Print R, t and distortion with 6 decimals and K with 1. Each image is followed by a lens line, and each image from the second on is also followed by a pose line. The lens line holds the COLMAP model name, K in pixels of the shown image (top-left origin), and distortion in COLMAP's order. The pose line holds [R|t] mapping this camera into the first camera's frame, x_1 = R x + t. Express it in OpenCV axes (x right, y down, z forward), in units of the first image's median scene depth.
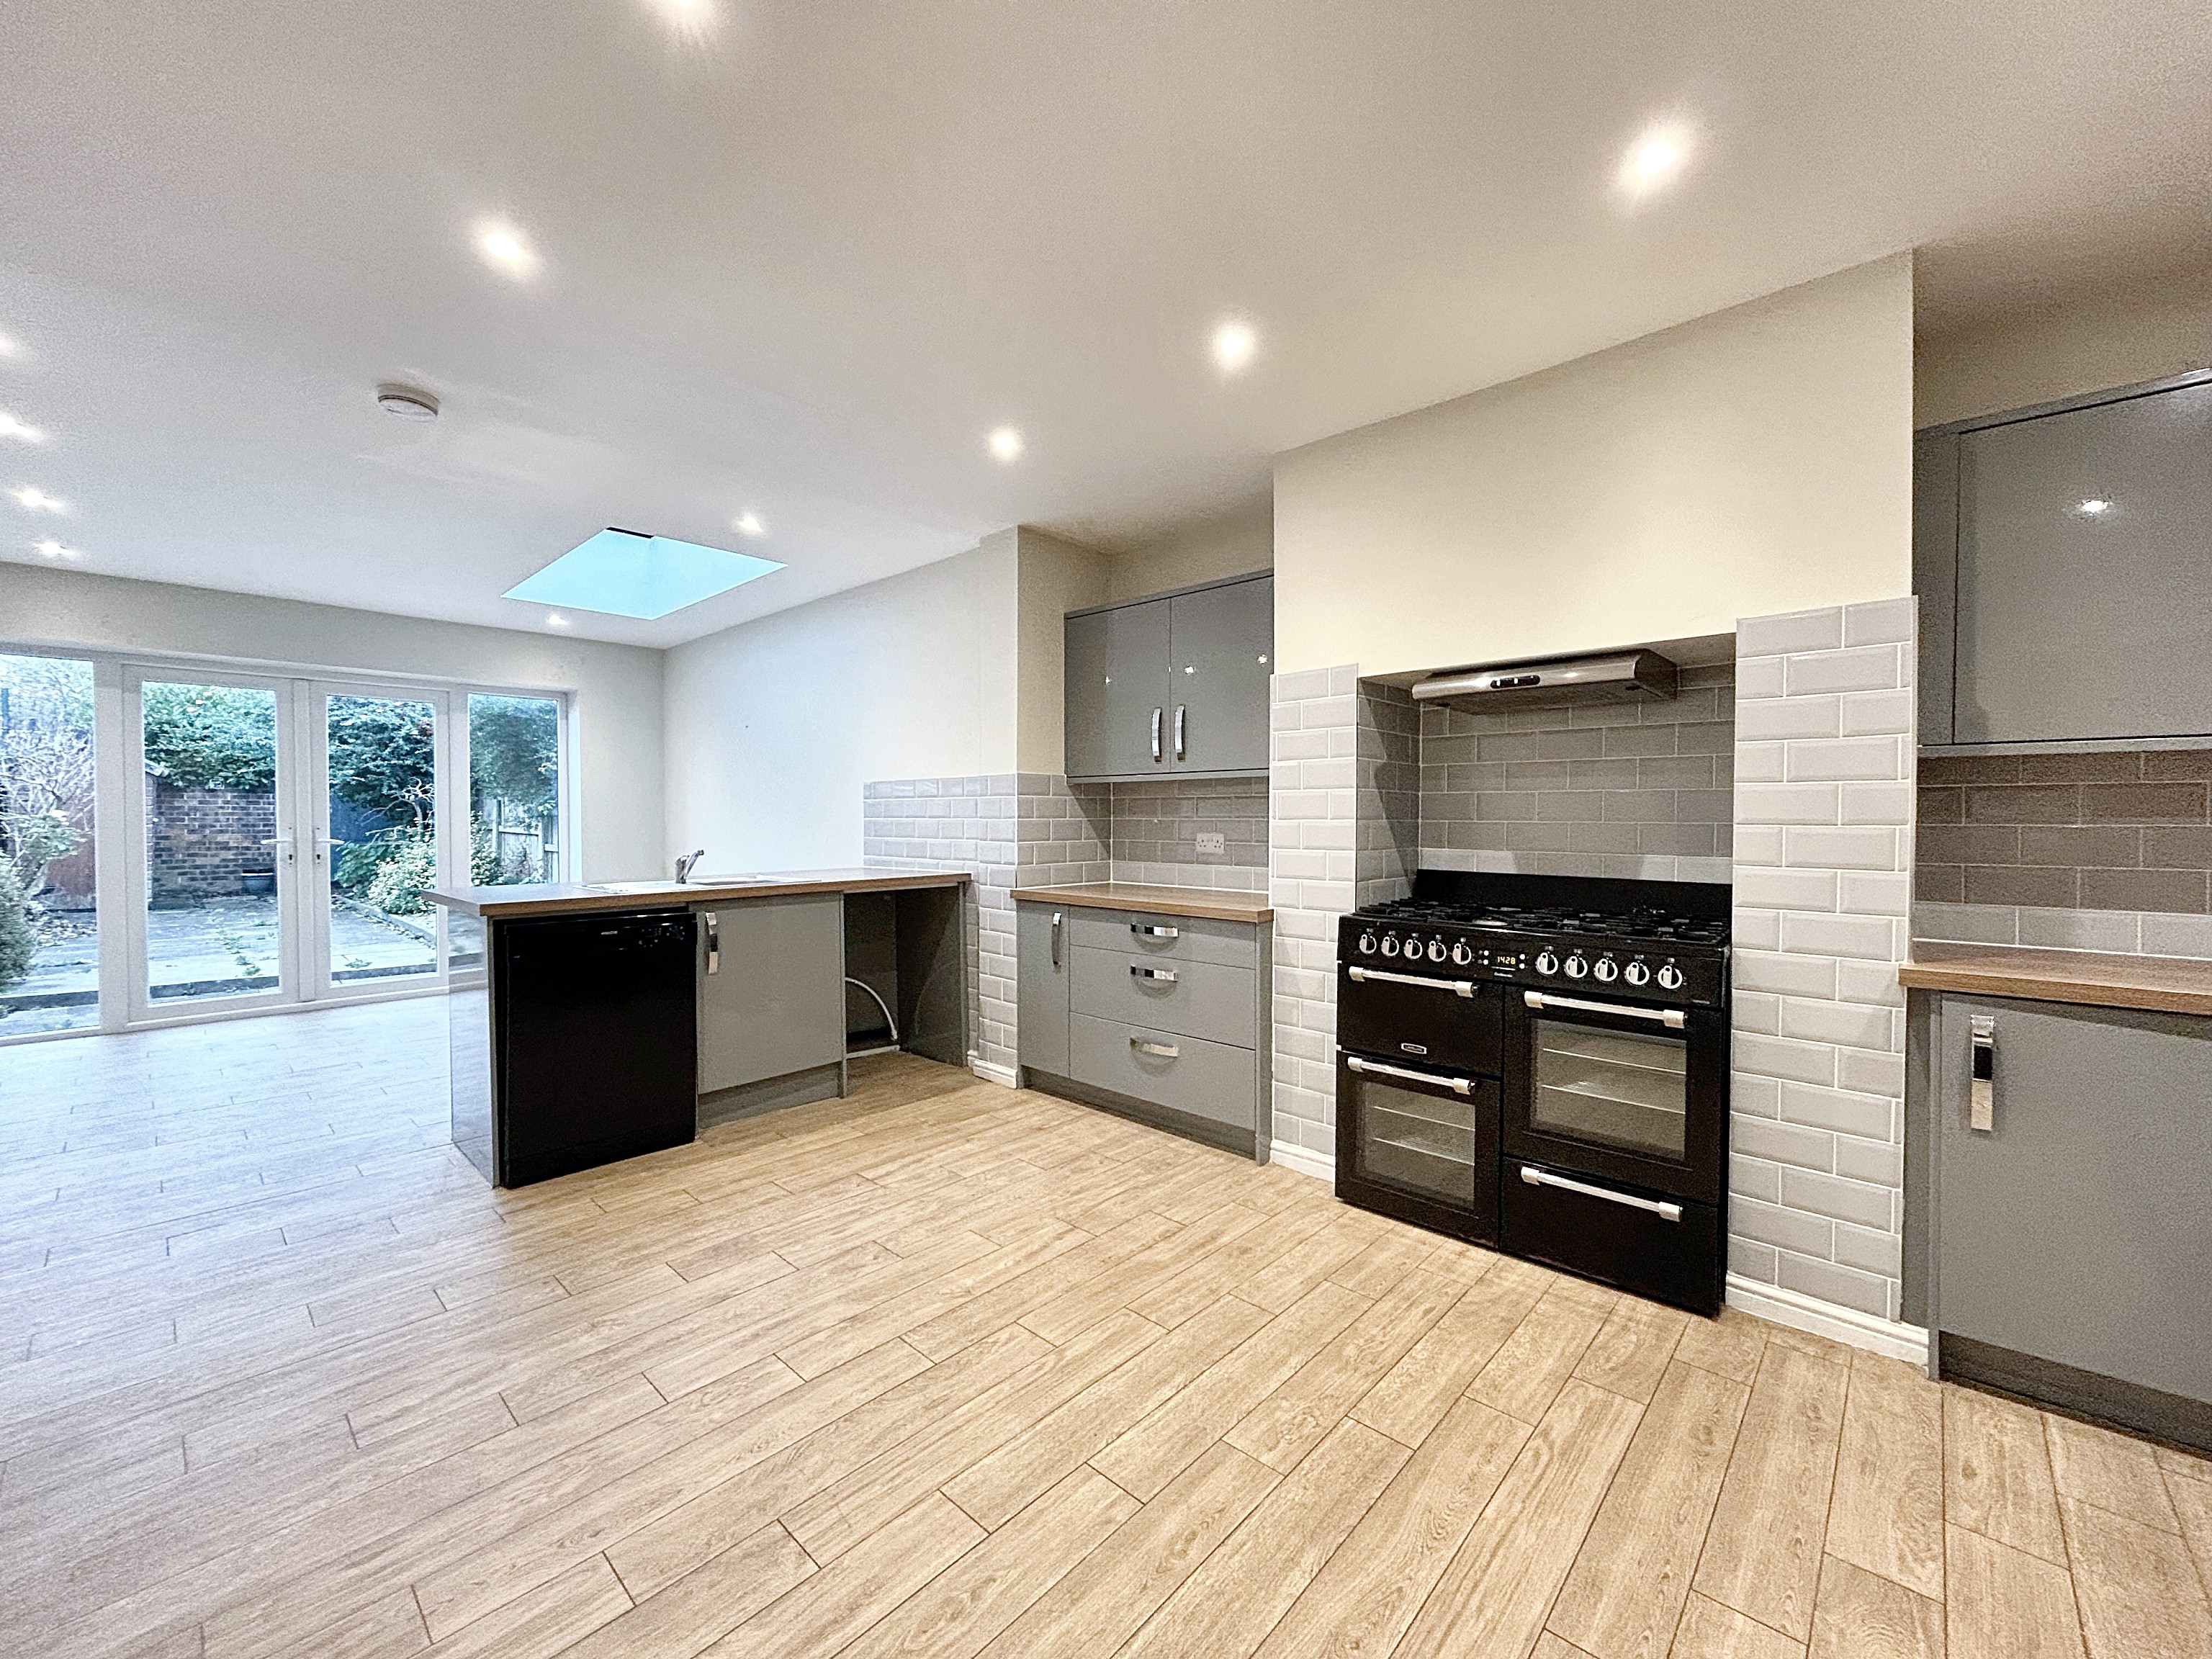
lens RADIAL K [[894.4, 0, 1103.5], [0, 894.4, 828.9], [0, 0, 1]] dist [-0.003120, 0.001621]
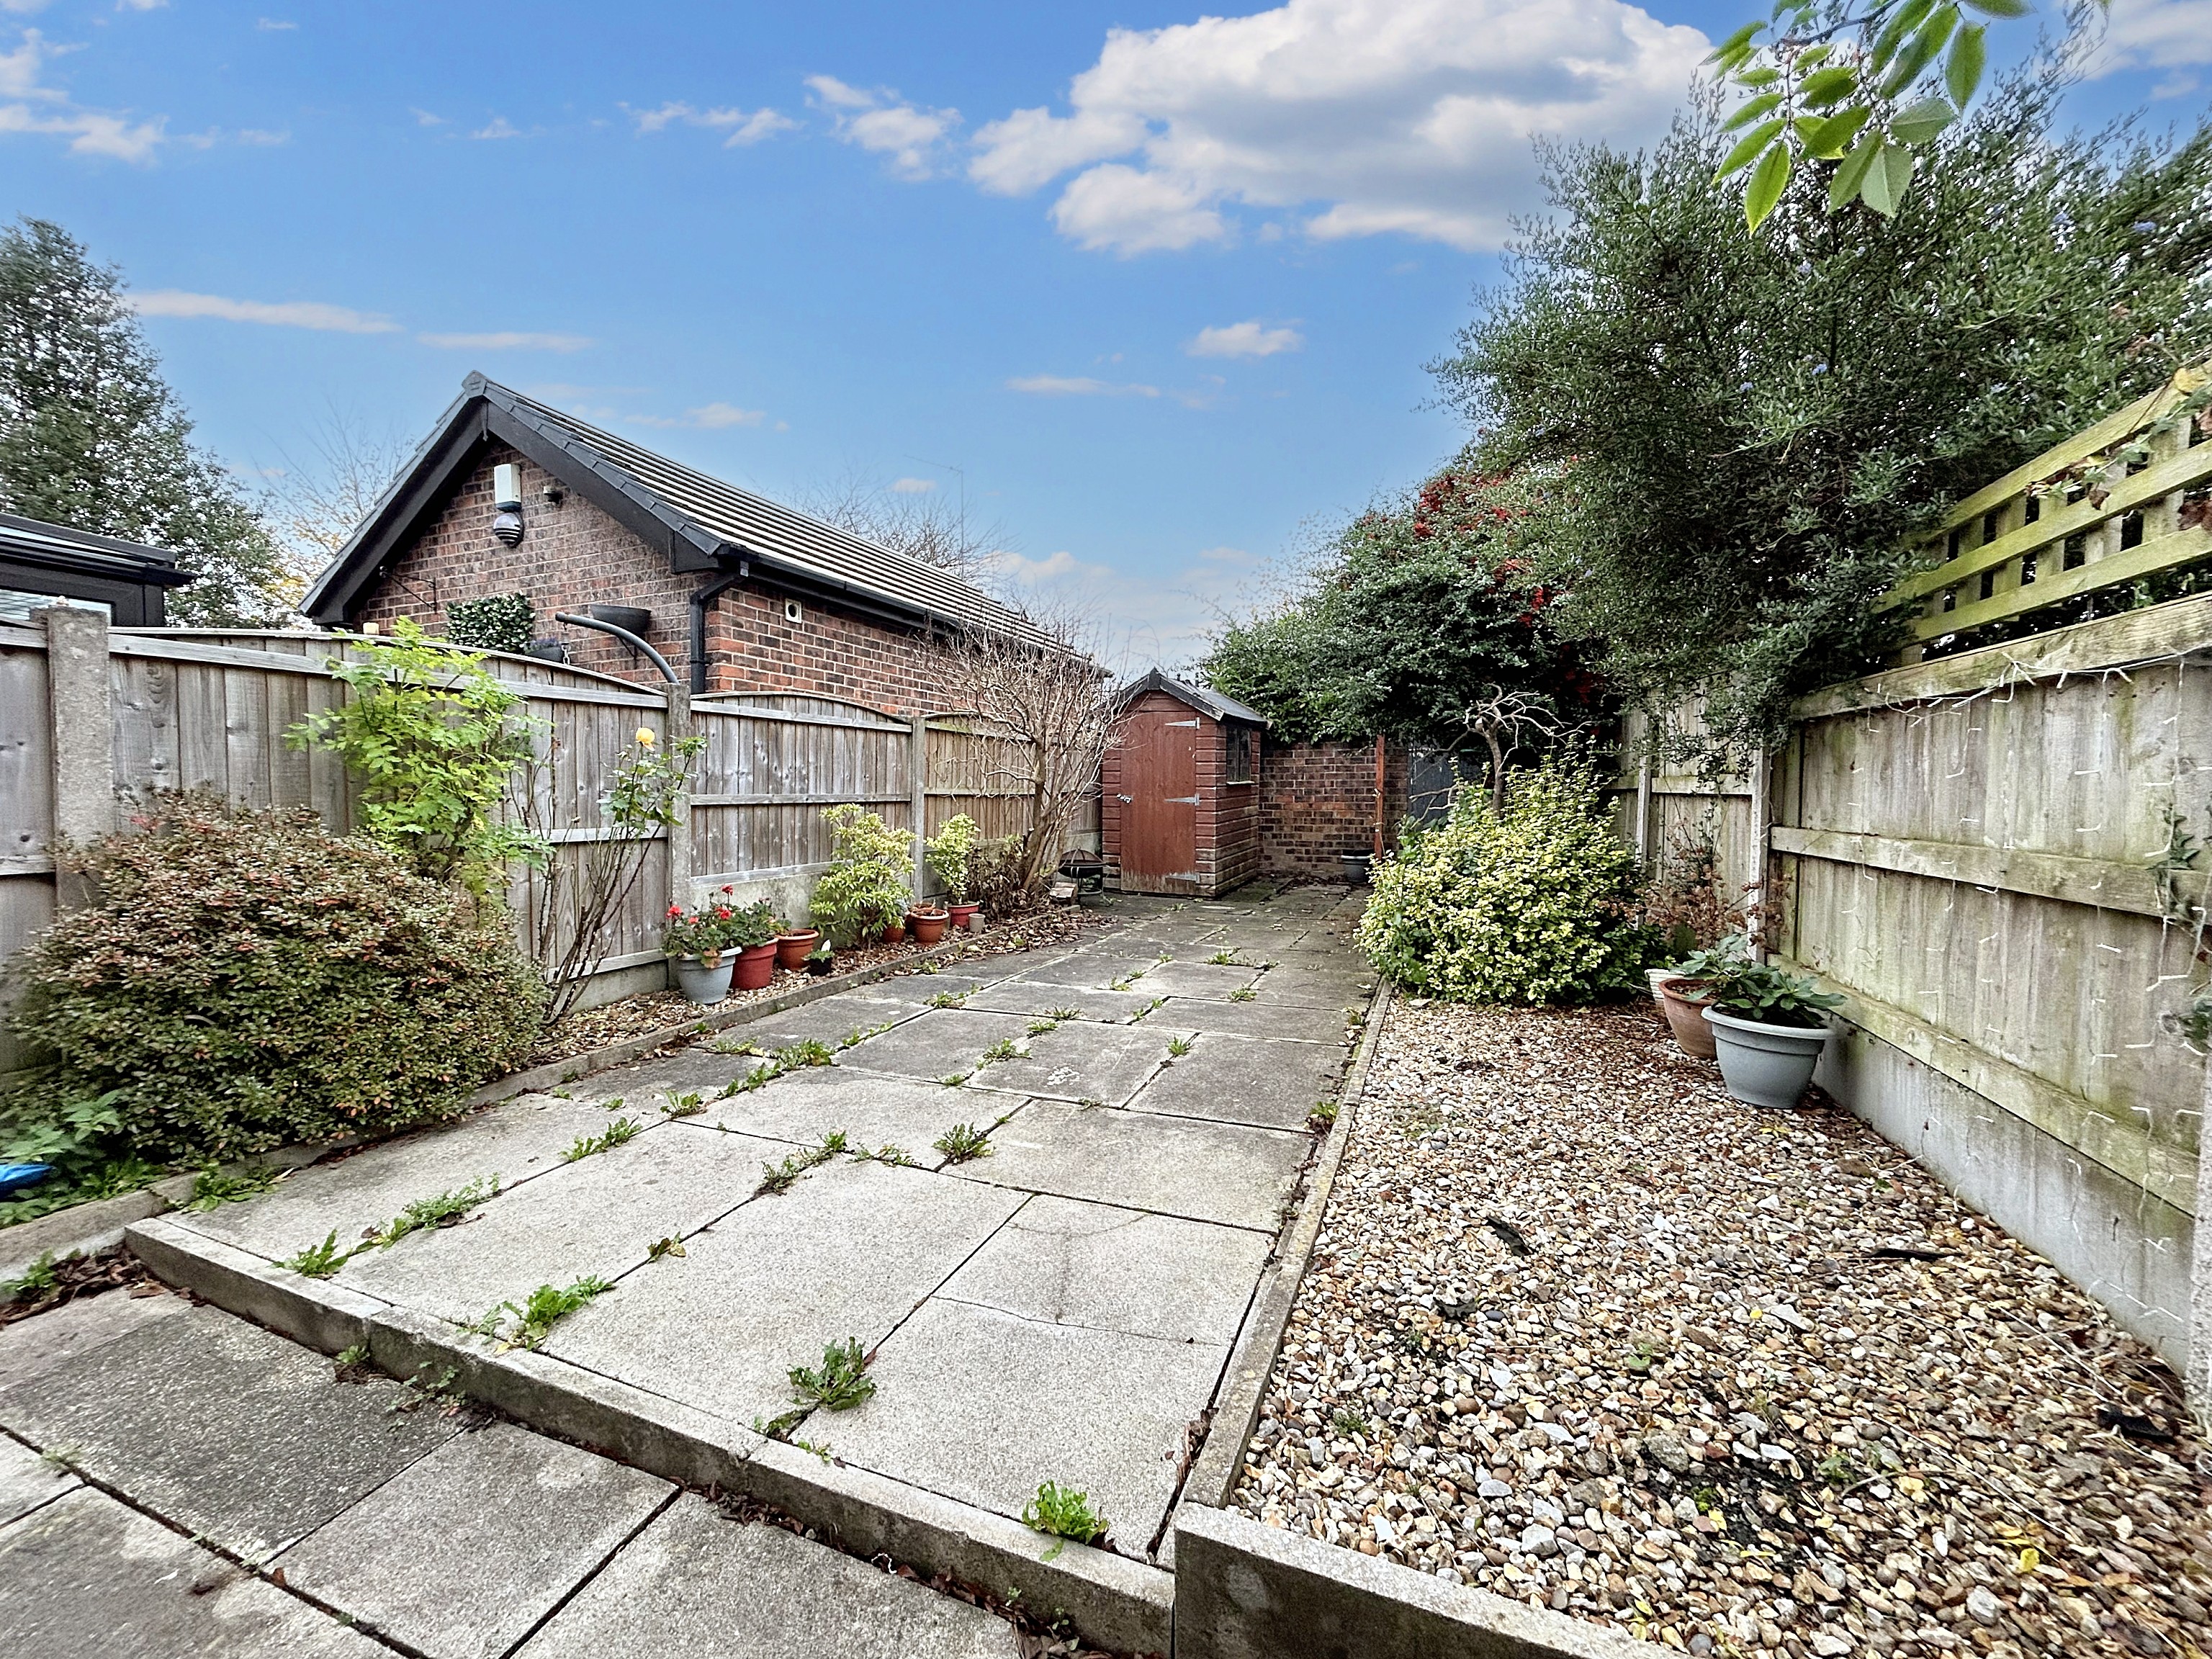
lens RADIAL K [[894.4, 0, 1106.3], [0, 894.4, 828.4], [0, 0, 1]] dist [-0.003120, 0.001621]
pose [[0.365051, 0.028440, -0.930553, -1.465105], [-0.008472, 0.999593, 0.027227, 0.037651], [0.930949, -0.002056, 0.365144, 2.337810]]
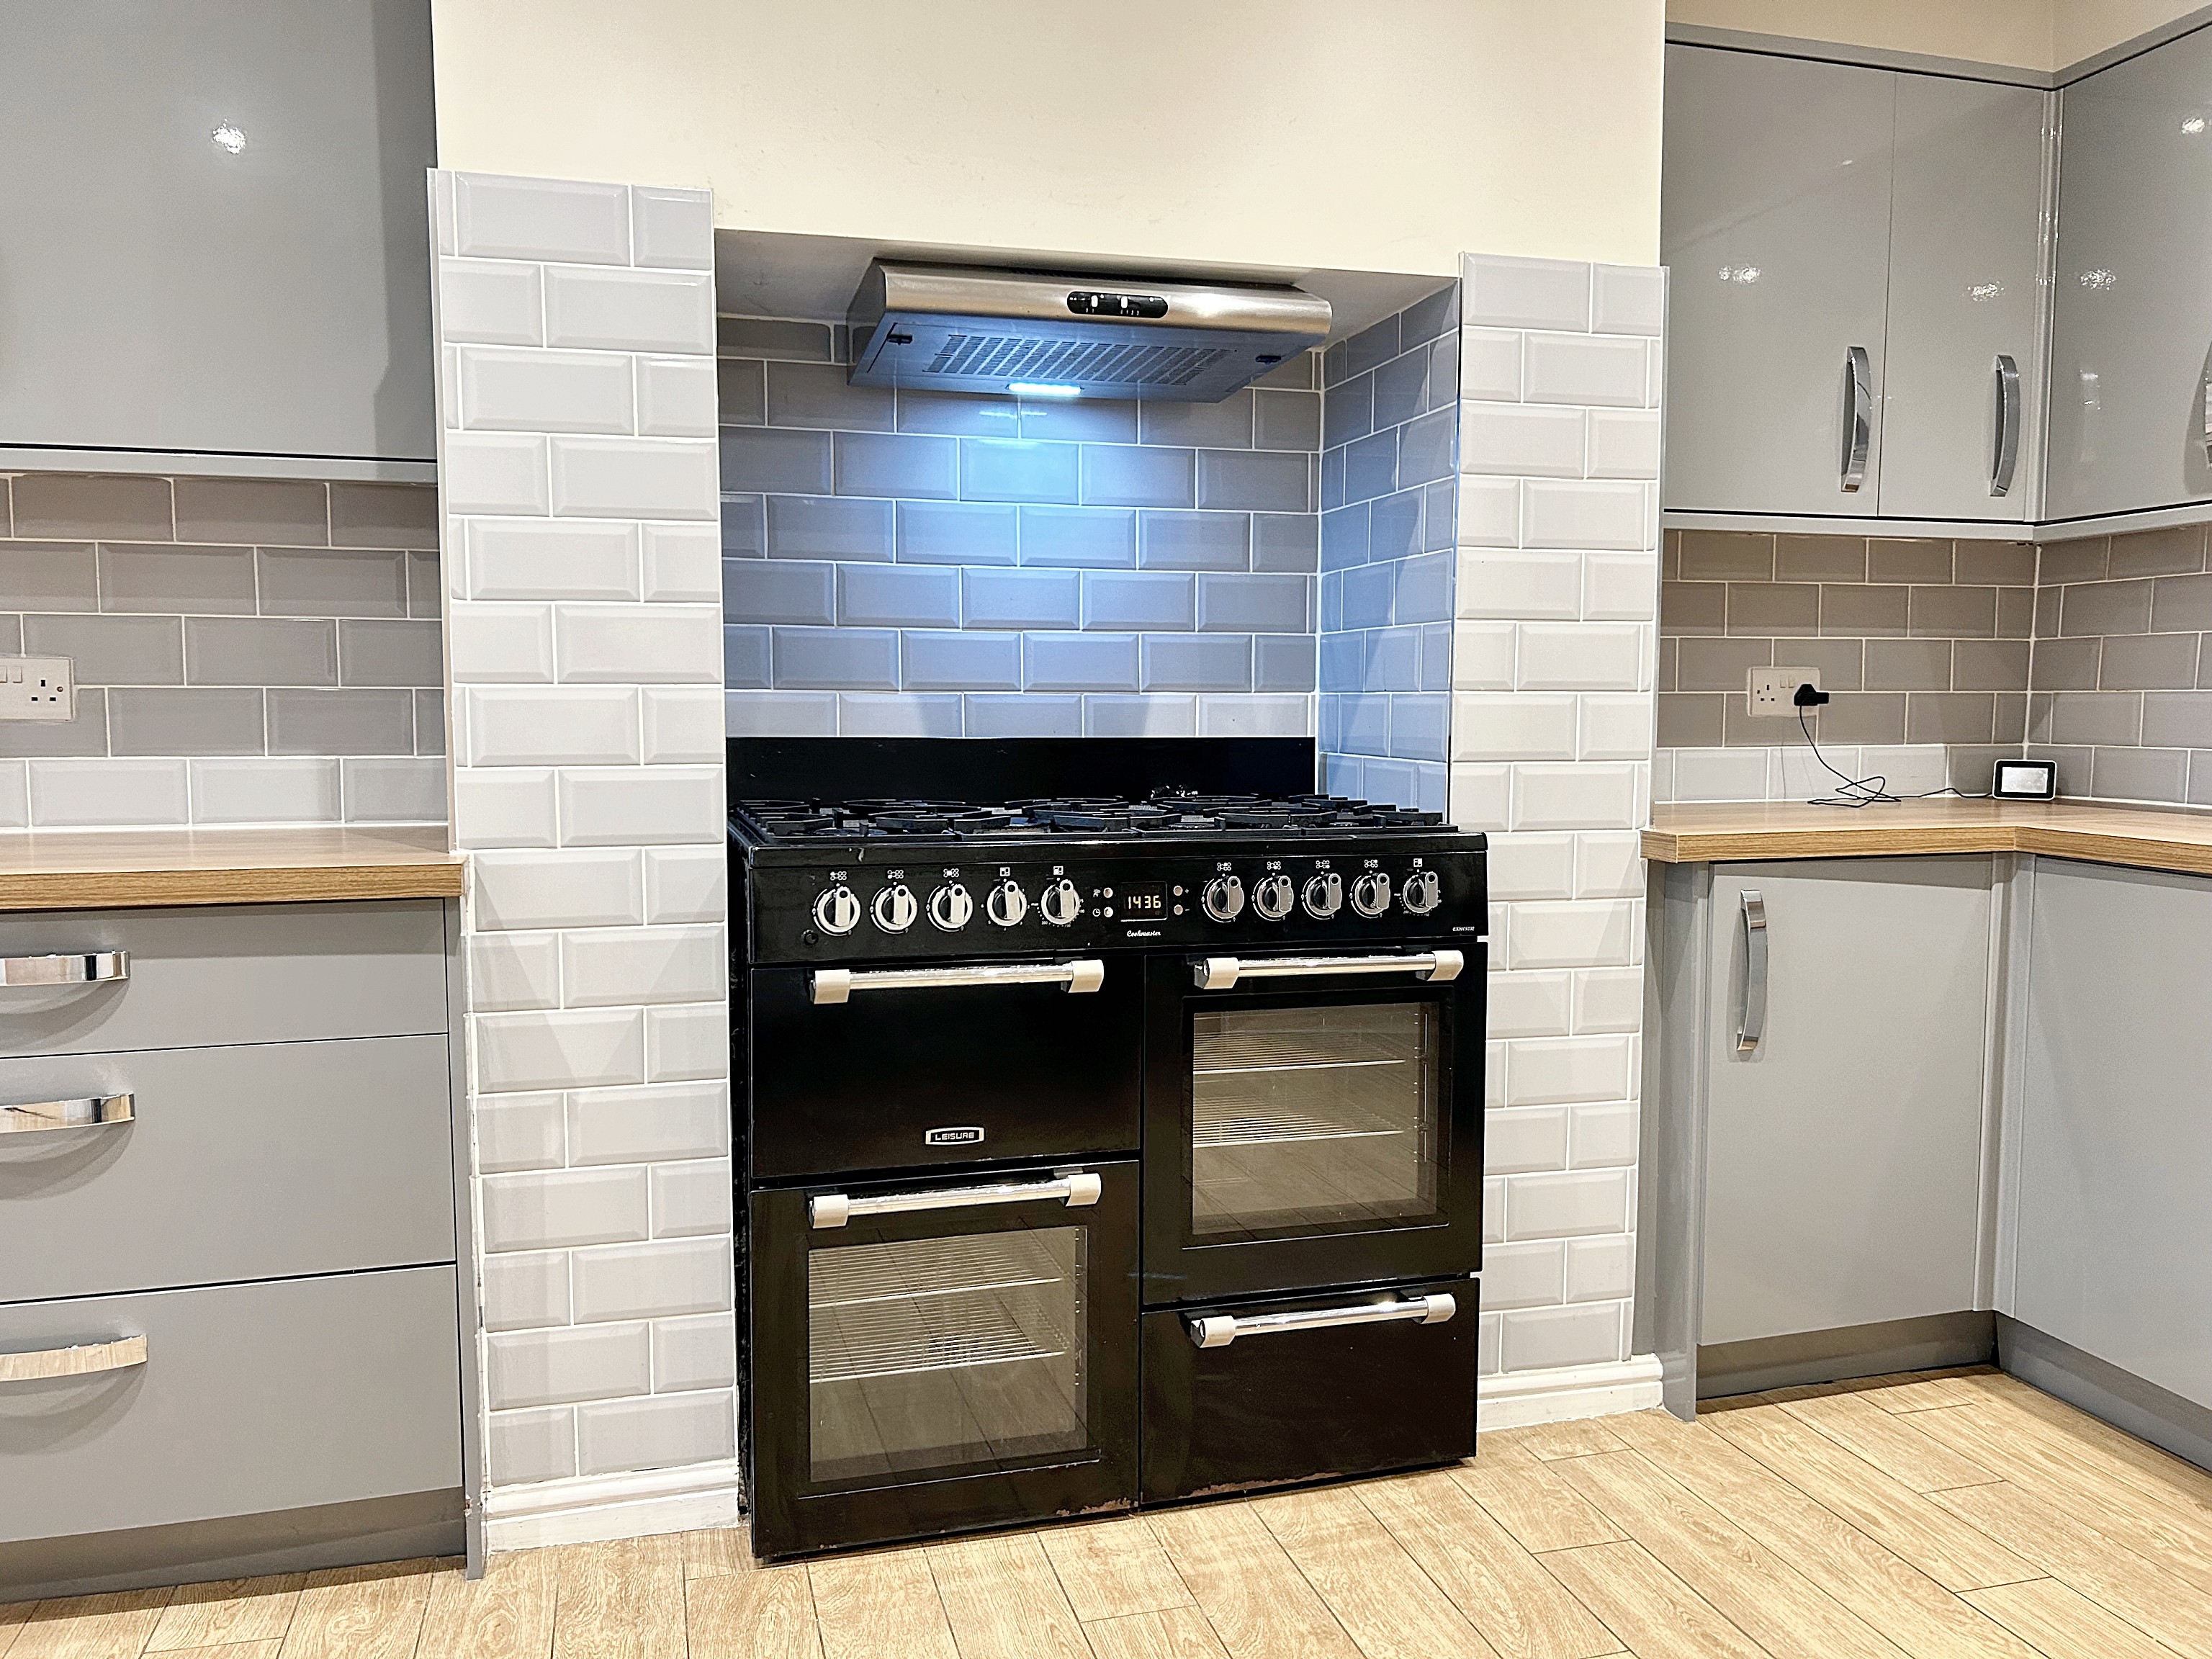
lens RADIAL K [[1696.9, 0, 1114.4], [0, 1696.9, 838.7], [0, 0, 1]] dist [0.035896, -0.022835]
pose [[0.521199, -0.072110, 0.850383, -0.255942], [0.014132, 0.997017, 0.075883, 0.036313], [-0.853318, -0.027533, 0.520663, 0.444764]]
